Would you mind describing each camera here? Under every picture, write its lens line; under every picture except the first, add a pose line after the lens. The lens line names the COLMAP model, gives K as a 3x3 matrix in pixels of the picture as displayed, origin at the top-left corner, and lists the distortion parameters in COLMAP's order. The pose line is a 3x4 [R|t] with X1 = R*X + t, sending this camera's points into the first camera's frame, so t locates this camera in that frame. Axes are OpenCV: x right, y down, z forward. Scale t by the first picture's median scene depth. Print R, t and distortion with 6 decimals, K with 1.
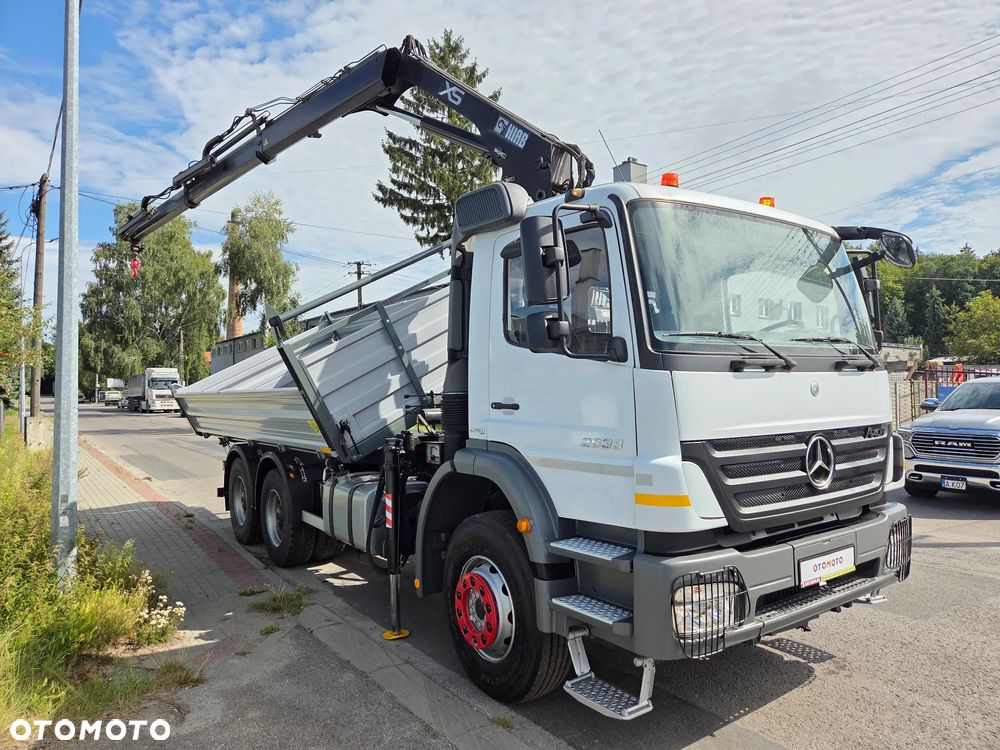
lens RADIAL K [[669.8, 0, 503.5], [0, 669.8, 331.7], [0, 0, 1]] dist [0.050104, -0.040278]
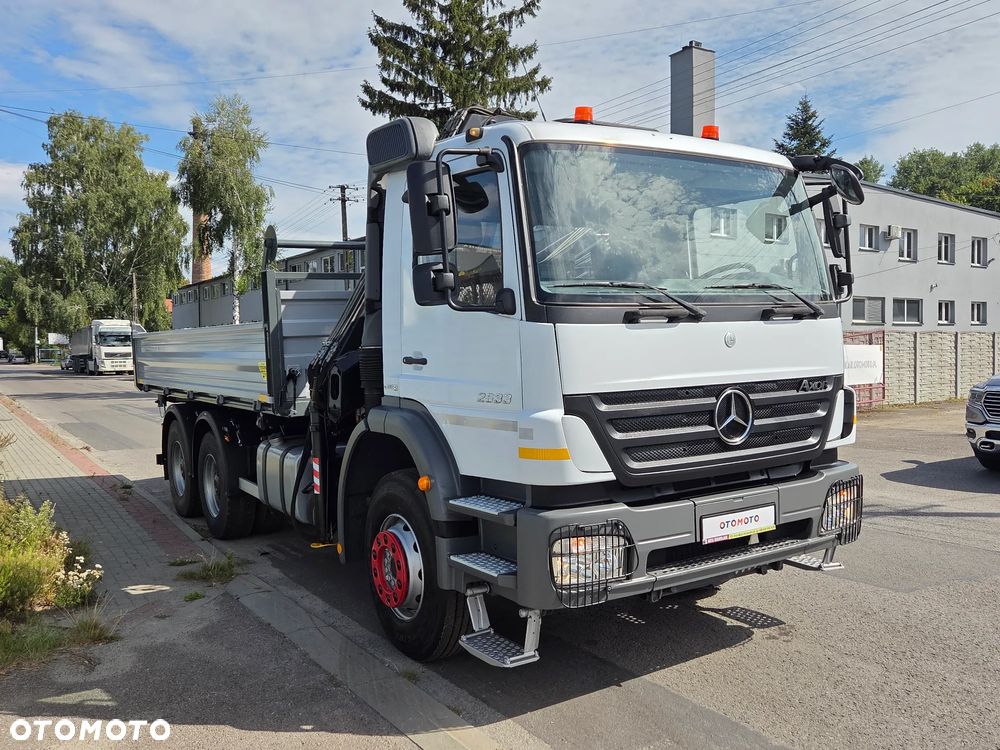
lens RADIAL K [[840.1, 0, 497.6], [0, 840.1, 355.0], [0, 0, 1]] dist [0.021108, 0.005317]
pose [[0.999266, -0.005336, -0.037938, 0.163615], [0.009026, 0.995169, 0.097758, -0.012437], [0.037233, -0.098029, 0.994487, -0.167579]]
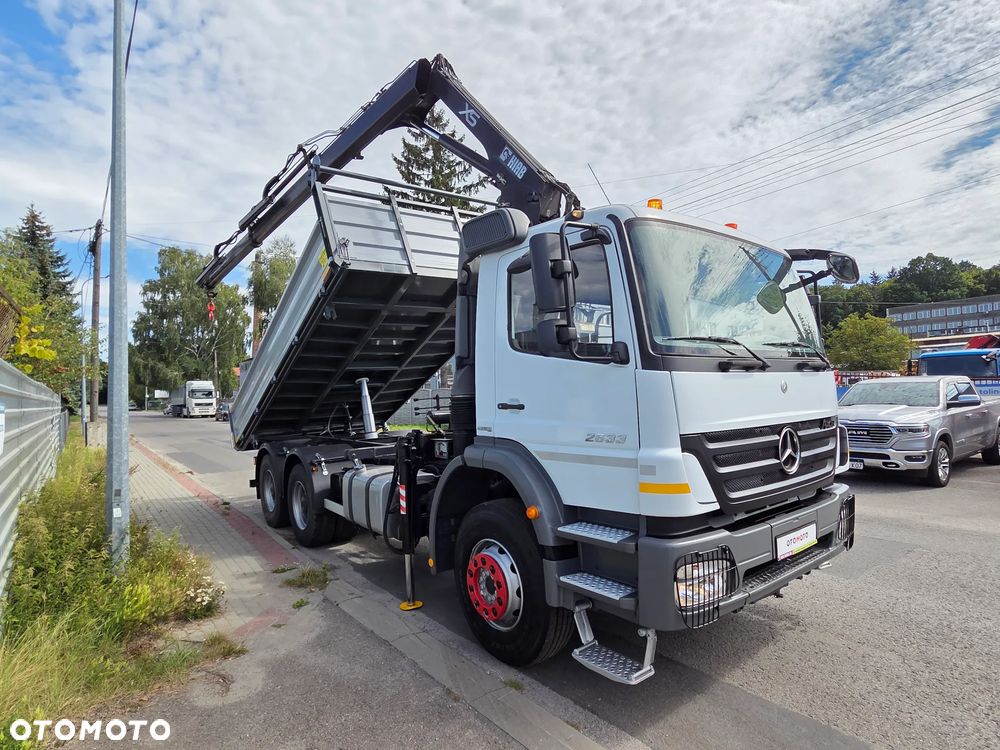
lens RADIAL K [[544.2, 0, 498.4], [0, 544.2, 352.3], [0, 0, 1]] dist [-0.004939, -0.001223]
pose [[0.999301, -0.009748, 0.036103, -0.050601], [0.009510, 0.999932, 0.006759, 0.014089], [-0.036167, -0.006411, 0.999325, 0.090364]]
